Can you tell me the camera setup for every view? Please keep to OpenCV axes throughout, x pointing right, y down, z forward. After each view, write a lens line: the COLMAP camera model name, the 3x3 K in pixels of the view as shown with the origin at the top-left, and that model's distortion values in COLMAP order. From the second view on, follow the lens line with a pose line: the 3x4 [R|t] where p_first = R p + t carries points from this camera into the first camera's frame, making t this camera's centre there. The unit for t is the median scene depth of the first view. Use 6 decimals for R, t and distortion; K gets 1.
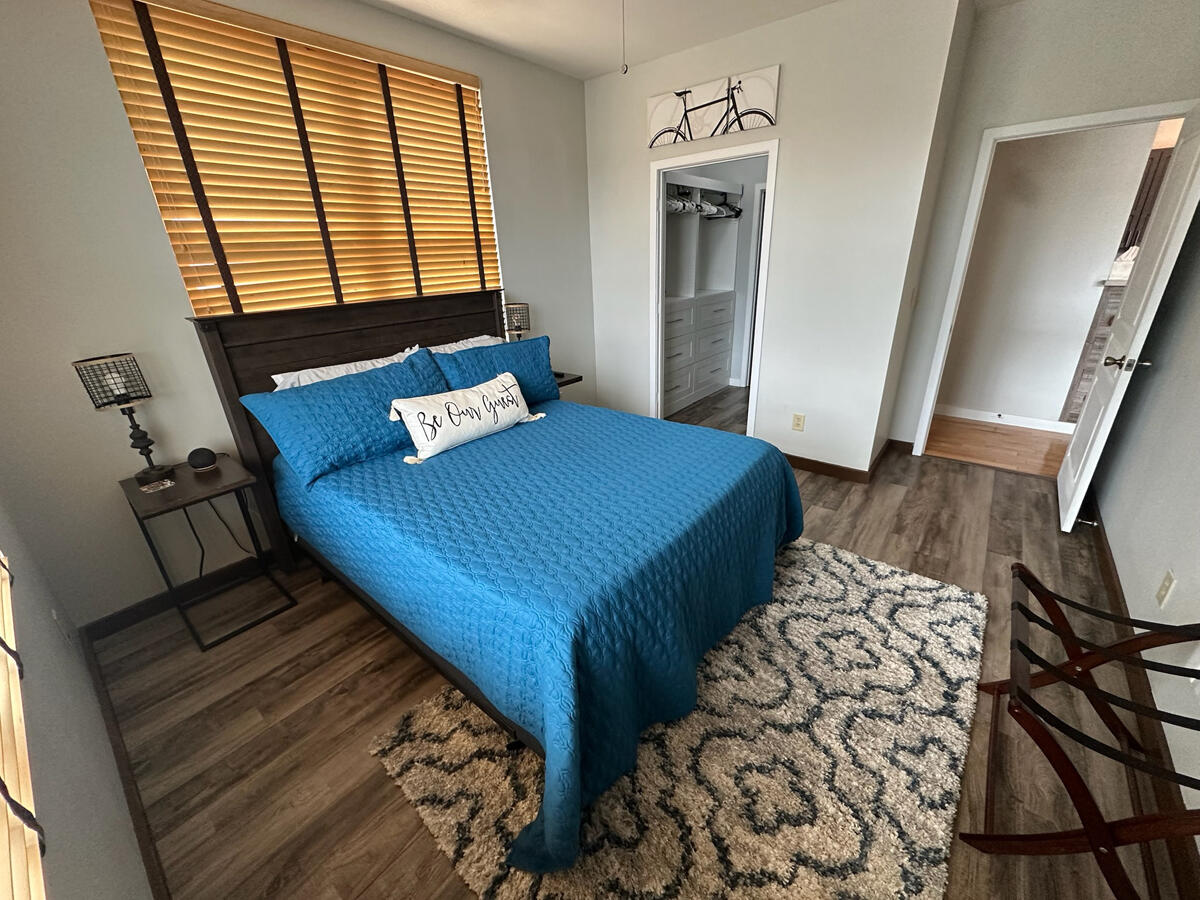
lens RADIAL K [[478.0, 0, 599.8], [0, 478.0, 449.2], [0, 0, 1]] dist [-0.005000, 0.000633]
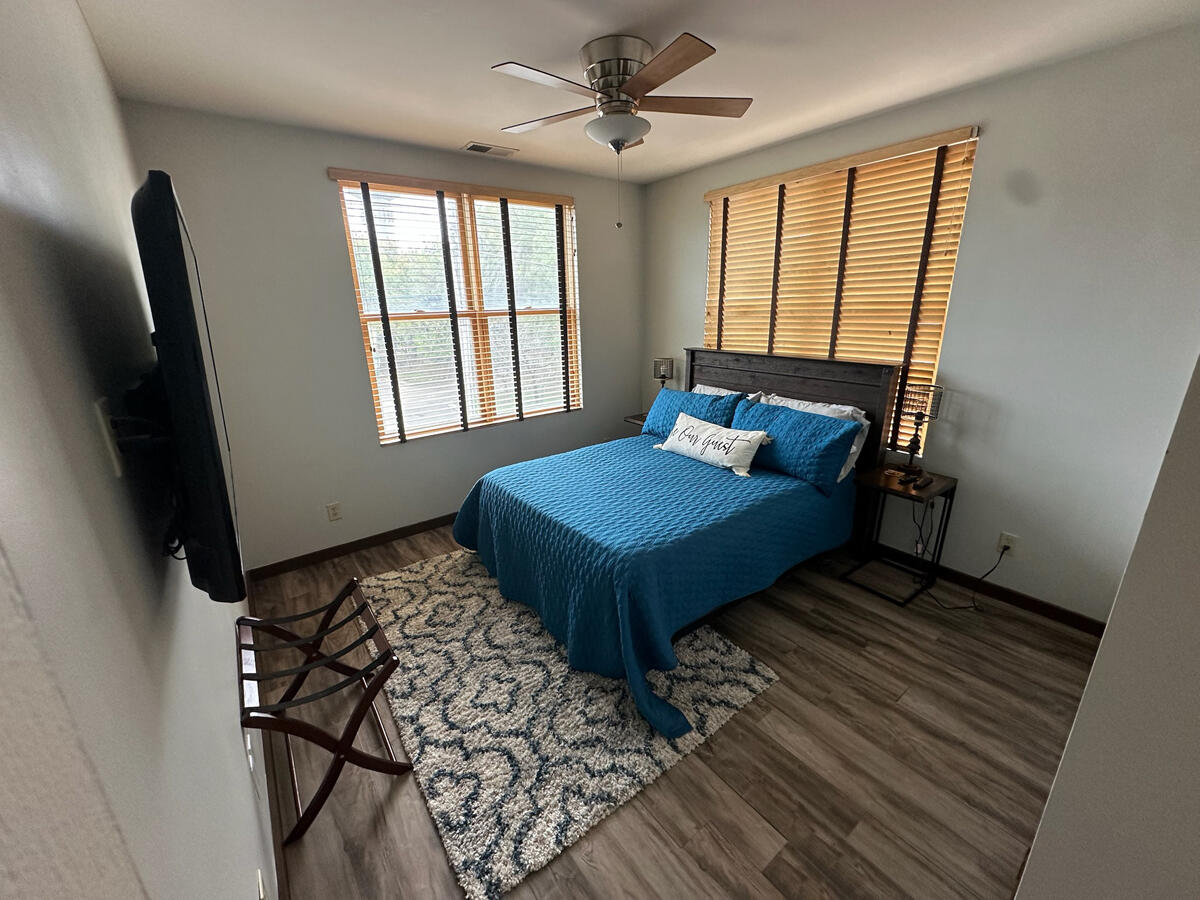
lens RADIAL K [[478.0, 0, 599.8], [0, 478.0, 449.2], [0, 0, 1]] dist [-0.005000, 0.000633]
pose [[-0.235067, 0.320557, -0.917598, 1.259027], [-0.340231, 0.857189, 0.386613, -0.577364], [0.910487, 0.403076, -0.092434, 1.041902]]
